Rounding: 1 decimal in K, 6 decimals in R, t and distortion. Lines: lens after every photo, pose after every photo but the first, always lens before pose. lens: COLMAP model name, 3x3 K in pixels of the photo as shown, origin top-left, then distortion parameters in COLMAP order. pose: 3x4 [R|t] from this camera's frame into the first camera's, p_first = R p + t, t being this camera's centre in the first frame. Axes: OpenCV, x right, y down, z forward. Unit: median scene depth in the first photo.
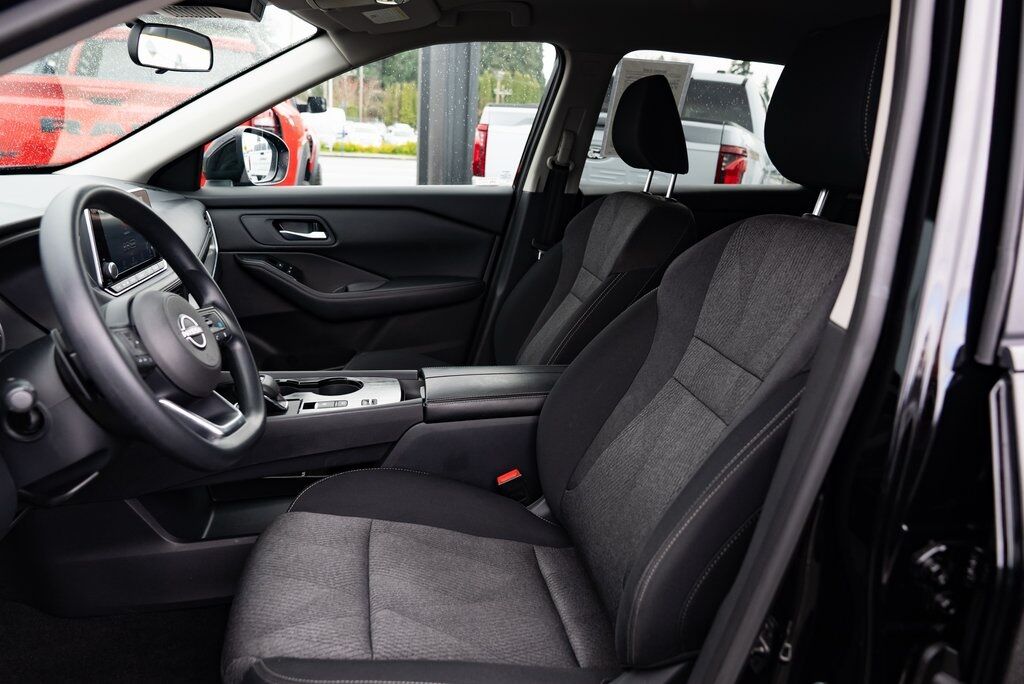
lens RADIAL K [[698.5, 0, 513.1], [0, 698.5, 337.7], [0, 0, 1]] dist [-0.034235, 0.017954]
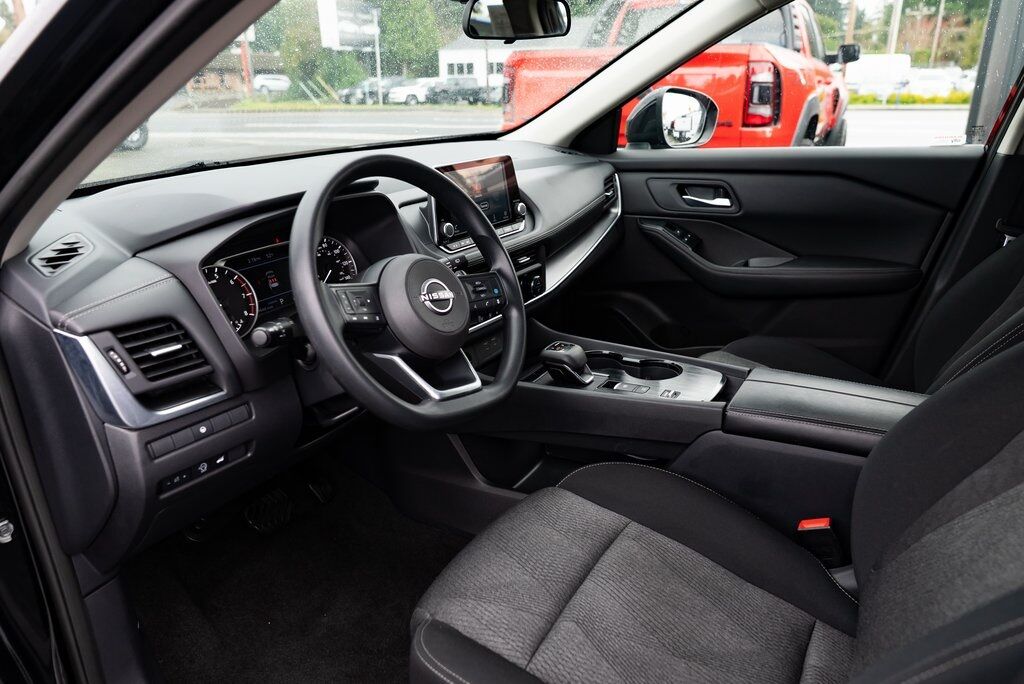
lens RADIAL K [[698.5, 0, 511.3], [0, 698.5, 339.5], [0, 0, 1]] dist [-0.034235, 0.017954]
pose [[0.744411, 0.163051, -0.647508, 0.141379], [-0.124028, 0.986617, 0.105853, -0.031367], [0.656101, 0.001511, 0.754672, 0.124245]]
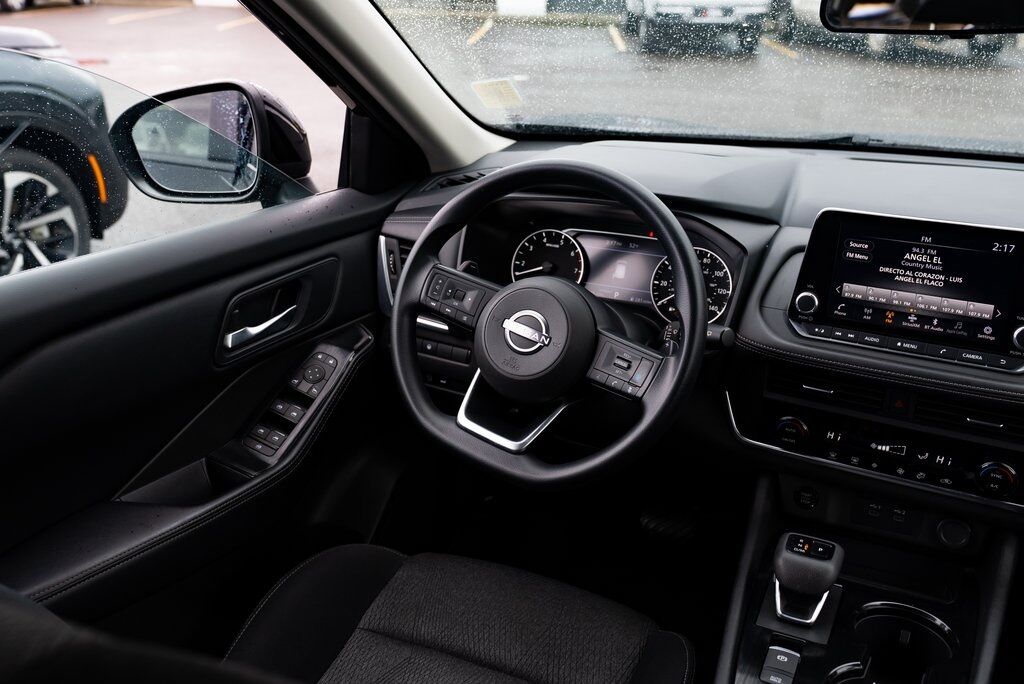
lens RADIAL K [[934.7, 0, 508.9], [0, 934.7, 340.1], [0, 0, 1]] dist [-0.006792, 0.000000]
pose [[-0.596994, 0.246949, -0.763292, 0.221210], [-0.254100, 0.844252, 0.471881, -0.259625], [0.760941, 0.475662, -0.441264, 0.691520]]
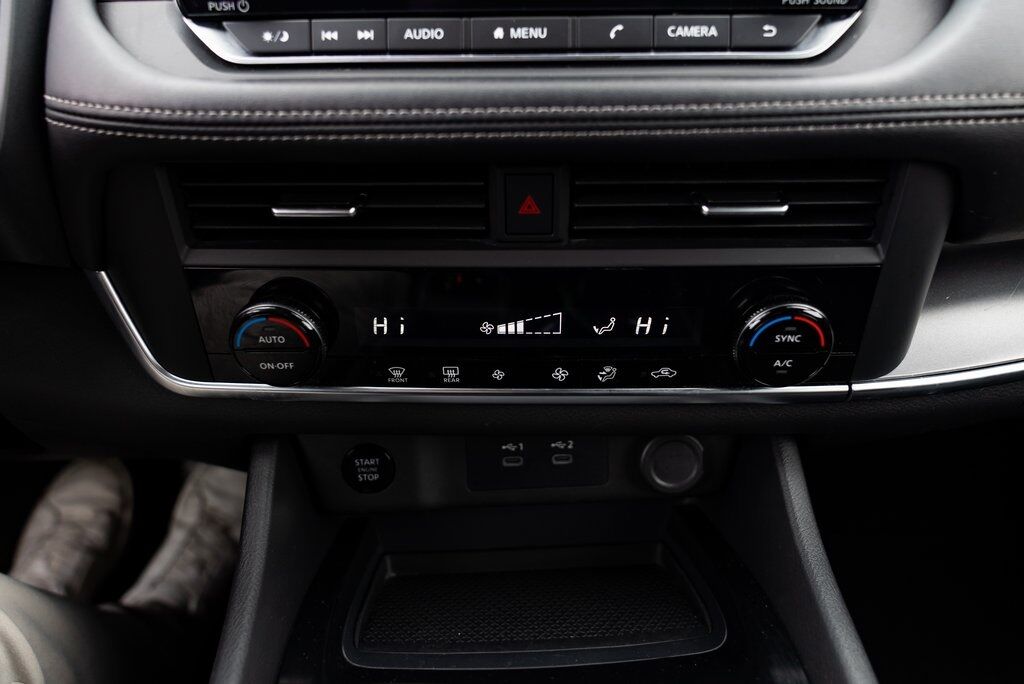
lens RADIAL K [[698.5, 0, 514.2], [0, 698.5, 342.5], [0, 0, 1]] dist [-0.034235, 0.017954]
pose [[-0.142671, 0.472042, -0.869955, -0.185287], [-0.273073, 0.826060, 0.493008, -0.073986], [0.951355, 0.307899, 0.011048, 0.645405]]
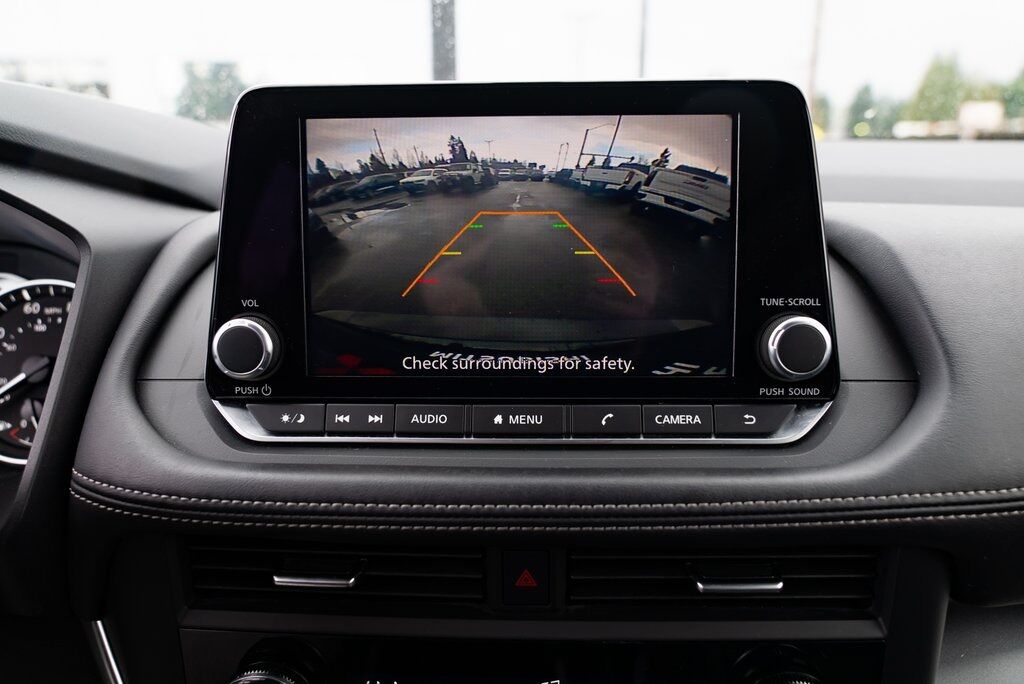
lens RADIAL K [[698.5, 0, 511.2], [0, 698.5, 339.4], [0, 0, 1]] dist [-0.034235, 0.017954]
pose [[-0.162358, 0.183968, -0.969431, -0.192345], [-0.276541, 0.934609, 0.223675, -0.107331], [0.947188, 0.304403, -0.100867, 0.637369]]
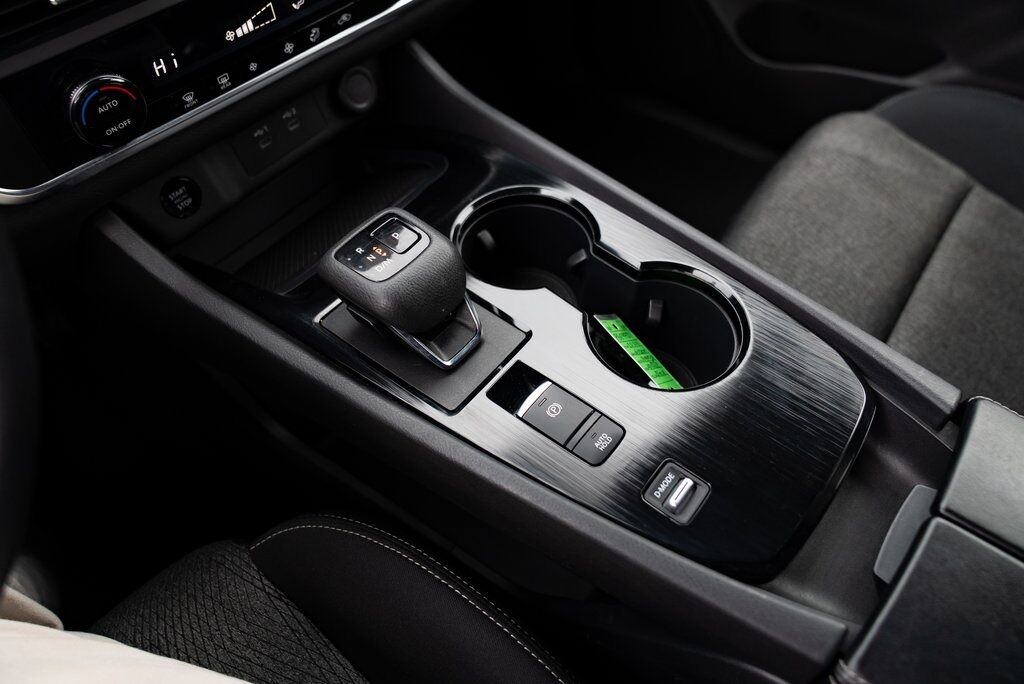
lens RADIAL K [[698.5, 0, 517.2], [0, 698.5, 346.9], [0, 0, 1]] dist [-0.034235, 0.017954]
pose [[0.646596, 0.592543, -0.480424, -0.099742], [-0.185080, 0.732829, 0.654757, -0.084094], [0.740040, -0.334446, 0.583512, 0.542022]]
